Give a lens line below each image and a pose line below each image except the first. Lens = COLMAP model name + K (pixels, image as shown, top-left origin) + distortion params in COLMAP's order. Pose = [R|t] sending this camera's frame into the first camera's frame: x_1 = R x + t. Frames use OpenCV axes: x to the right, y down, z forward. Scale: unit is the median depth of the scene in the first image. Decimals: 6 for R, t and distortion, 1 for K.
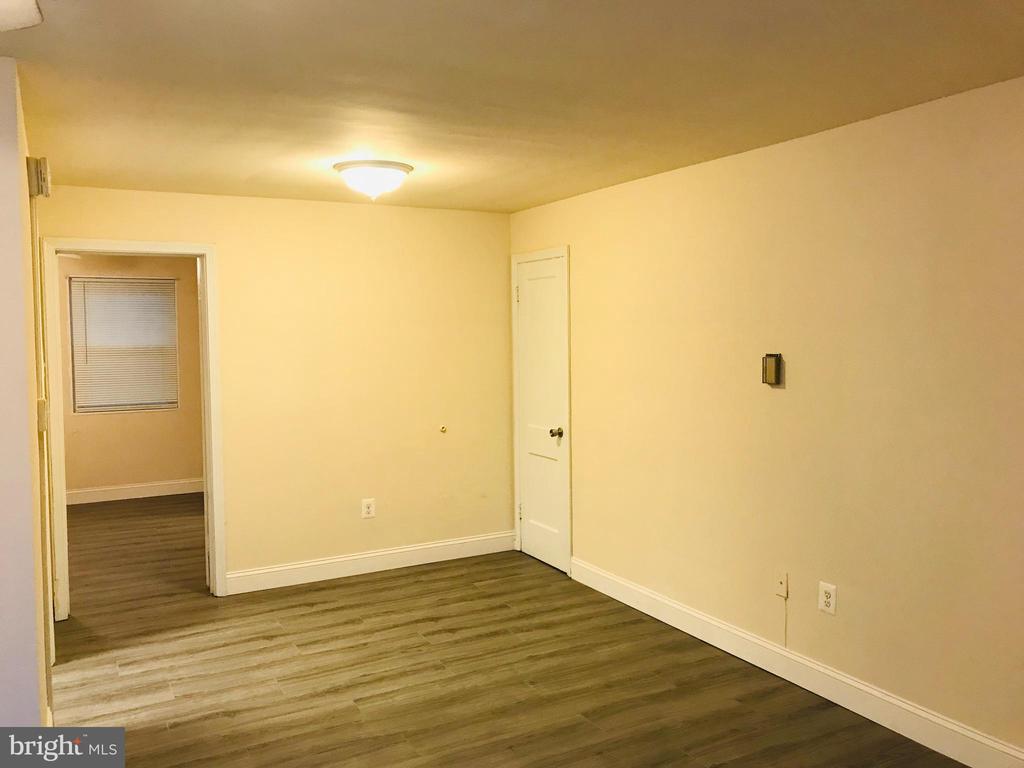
lens RADIAL K [[843.8, 0, 502.6], [0, 843.8, 383.5], [0, 0, 1]] dist [0.052746, -0.052683]
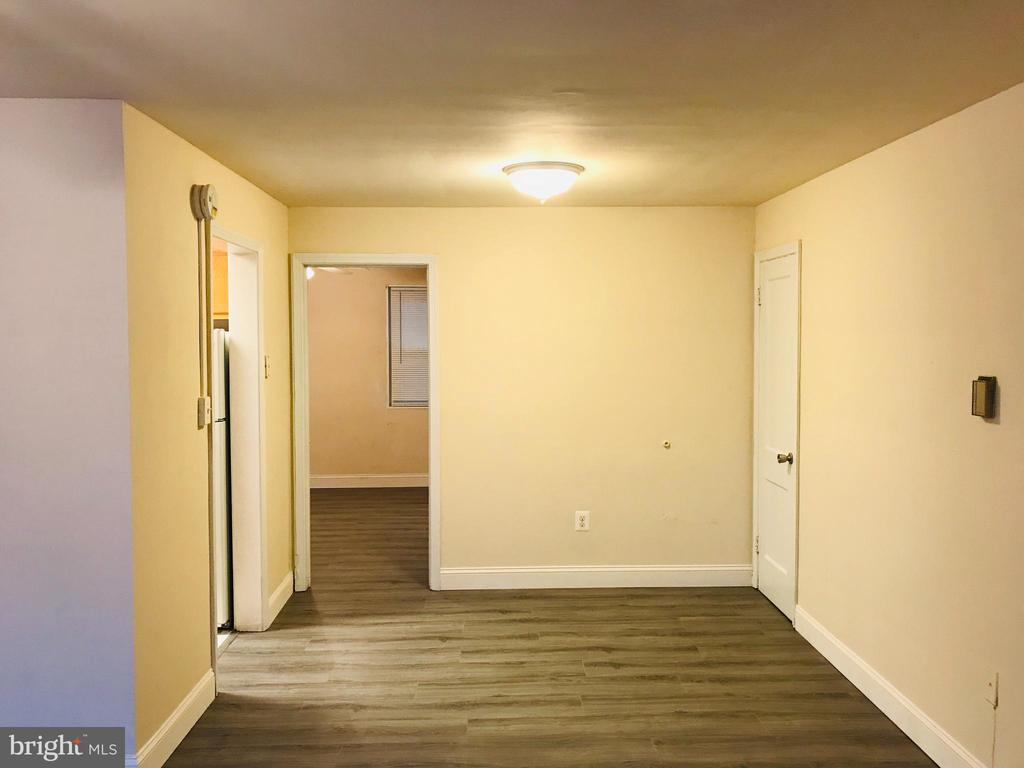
lens RADIAL K [[843.8, 0, 509.9], [0, 843.8, 377.8], [0, 0, 1]] dist [0.052746, -0.052683]
pose [[0.898641, 0.033246, -0.437424, 0.219027], [-0.037852, 0.999282, -0.001815, -0.013249], [0.437050, 0.018188, 0.899253, 0.111285]]
